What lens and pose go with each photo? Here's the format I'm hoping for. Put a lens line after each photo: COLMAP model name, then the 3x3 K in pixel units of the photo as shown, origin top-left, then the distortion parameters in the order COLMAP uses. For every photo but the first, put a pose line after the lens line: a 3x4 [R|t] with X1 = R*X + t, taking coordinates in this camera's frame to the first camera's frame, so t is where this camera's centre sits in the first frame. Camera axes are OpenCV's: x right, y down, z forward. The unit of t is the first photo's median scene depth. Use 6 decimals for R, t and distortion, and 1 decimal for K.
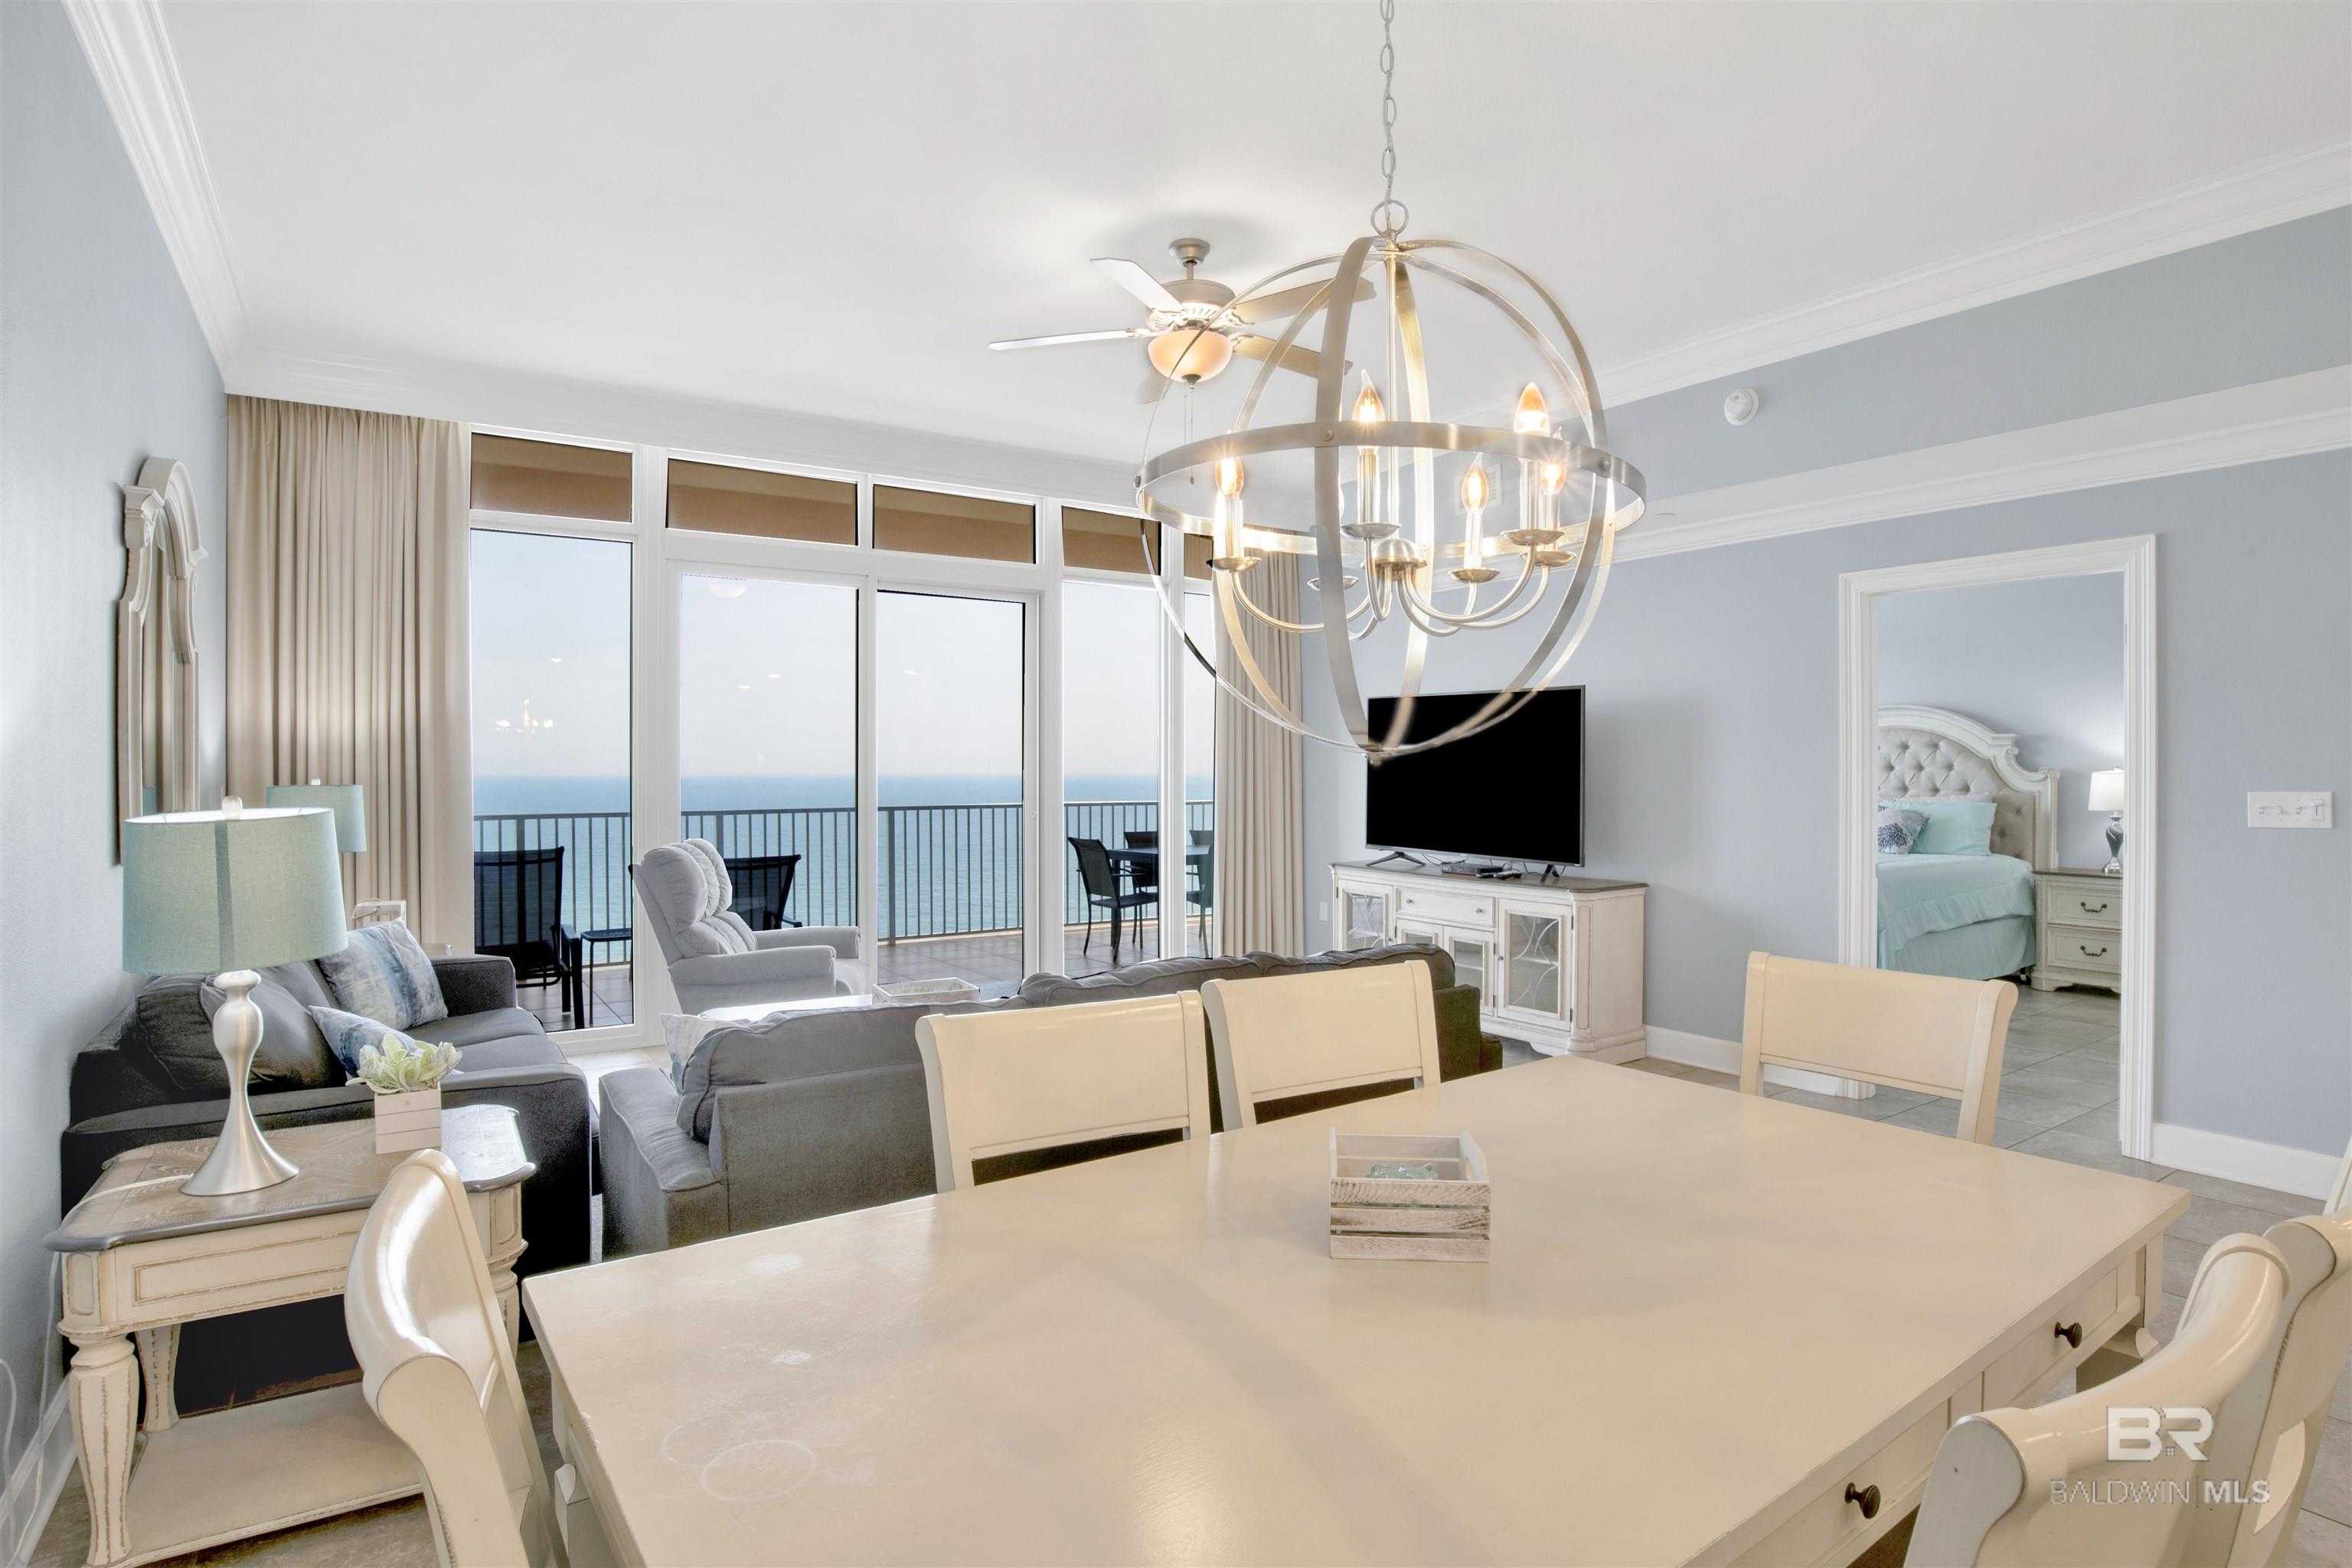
lens RADIAL K [[1250.3, 0, 1181.2], [0, 1250.3, 770.3], [0, 0, 1]] dist [-0.006068, -0.000724]
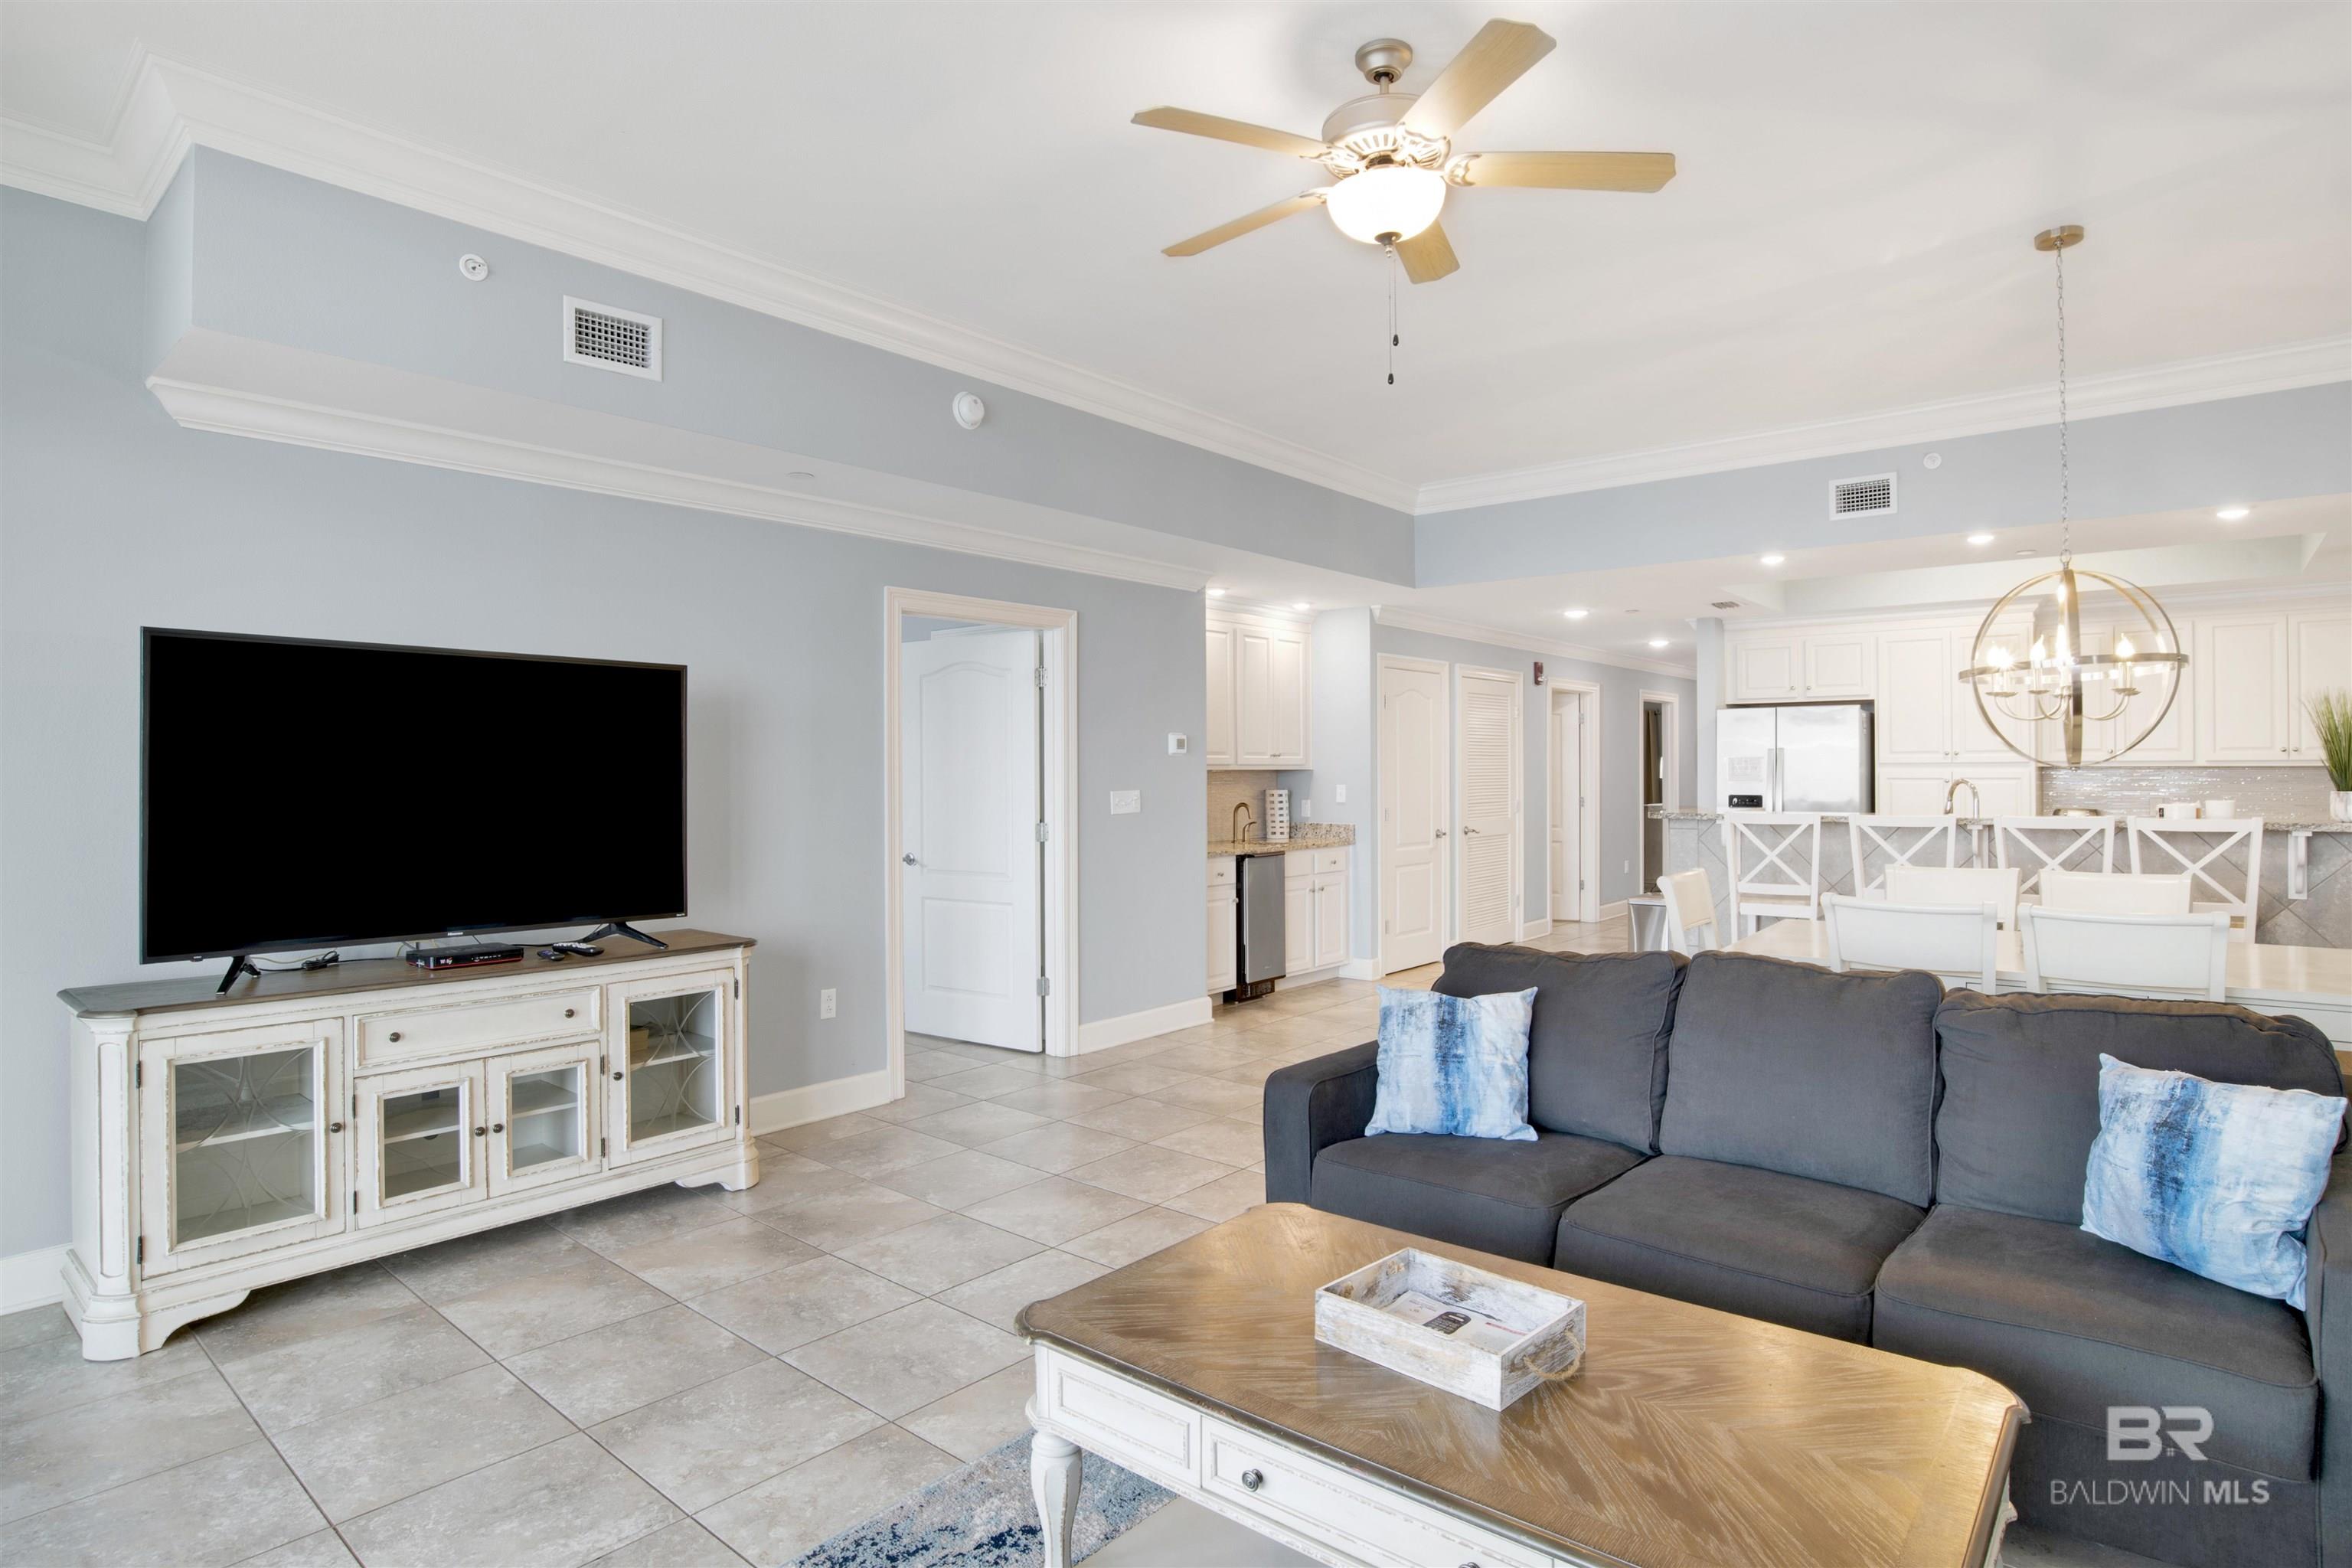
lens RADIAL K [[1250.3, 0, 1181.7], [0, 1250.3, 795.2], [0, 0, 1]] dist [-0.006068, -0.000724]
pose [[-0.273919, -0.001501, 0.961751, -0.445233], [0.023831, 0.999681, 0.008348, 0.007950], [-0.961457, 0.025206, -0.273796, 0.903456]]
